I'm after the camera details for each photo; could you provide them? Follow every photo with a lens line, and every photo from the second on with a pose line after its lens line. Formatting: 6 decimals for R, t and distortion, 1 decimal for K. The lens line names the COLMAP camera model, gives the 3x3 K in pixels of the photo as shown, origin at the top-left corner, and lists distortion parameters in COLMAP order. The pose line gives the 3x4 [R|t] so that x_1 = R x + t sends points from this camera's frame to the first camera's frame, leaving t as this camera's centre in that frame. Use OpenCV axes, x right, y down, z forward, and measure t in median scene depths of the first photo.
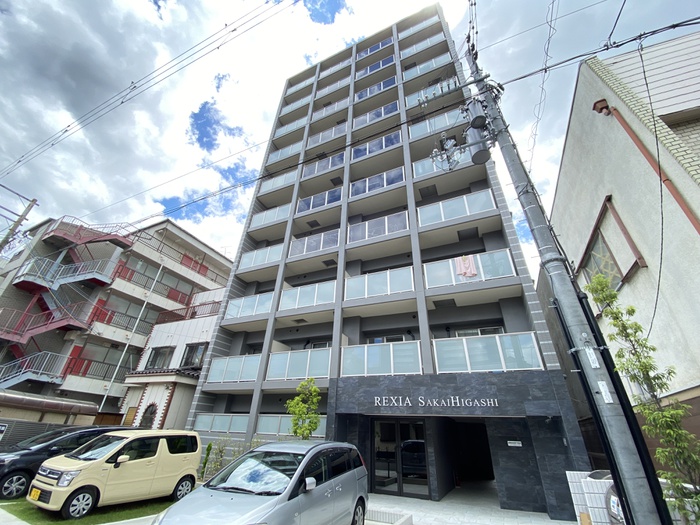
lens RADIAL K [[282.7, 0, 350.0], [0, 282.7, 262.5], [0, 0, 1]] dist [0.023732, -0.021513]
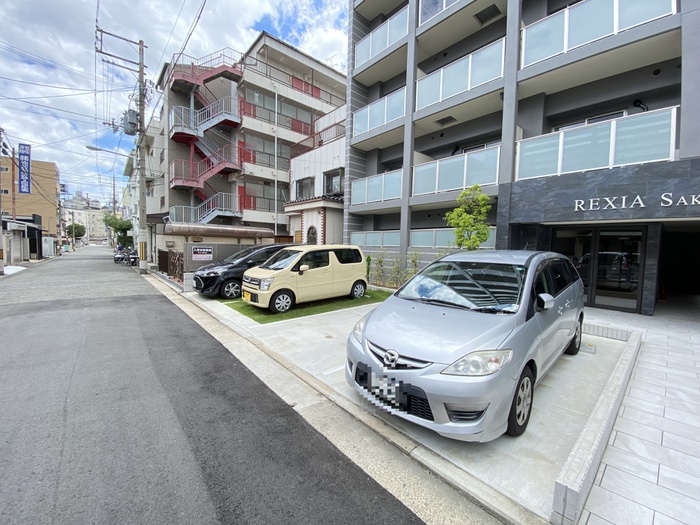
lens RADIAL K [[282.7, 0, 350.0], [0, 282.7, 262.5], [0, 0, 1]] dist [0.023732, -0.021513]
pose [[0.913792, 0.007179, -0.406118, -0.109587], [0.218621, 0.833971, 0.506652, 0.090677], [0.342328, -0.551761, 0.760507, 0.134346]]
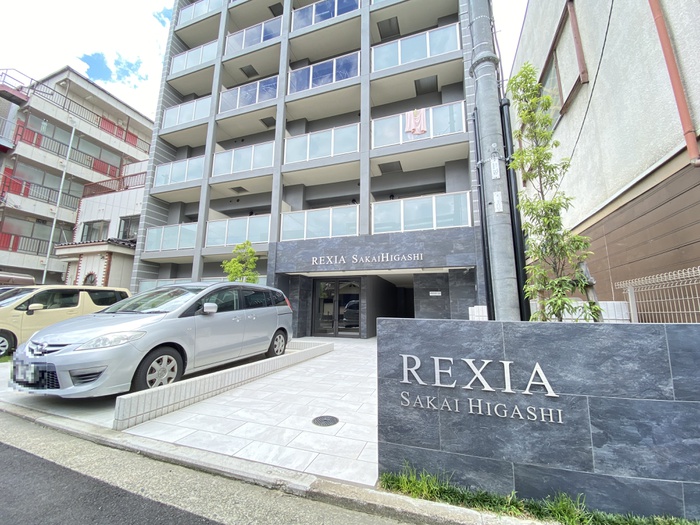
lens RADIAL K [[282.7, 0, 350.0], [0, 282.7, 262.5], [0, 0, 1]] dist [0.023732, -0.021513]
pose [[0.994627, -0.006483, 0.103324, 0.092939], [-0.031291, 0.932535, 0.359721, 0.094767], [-0.098685, -0.361021, 0.927321, 0.029264]]
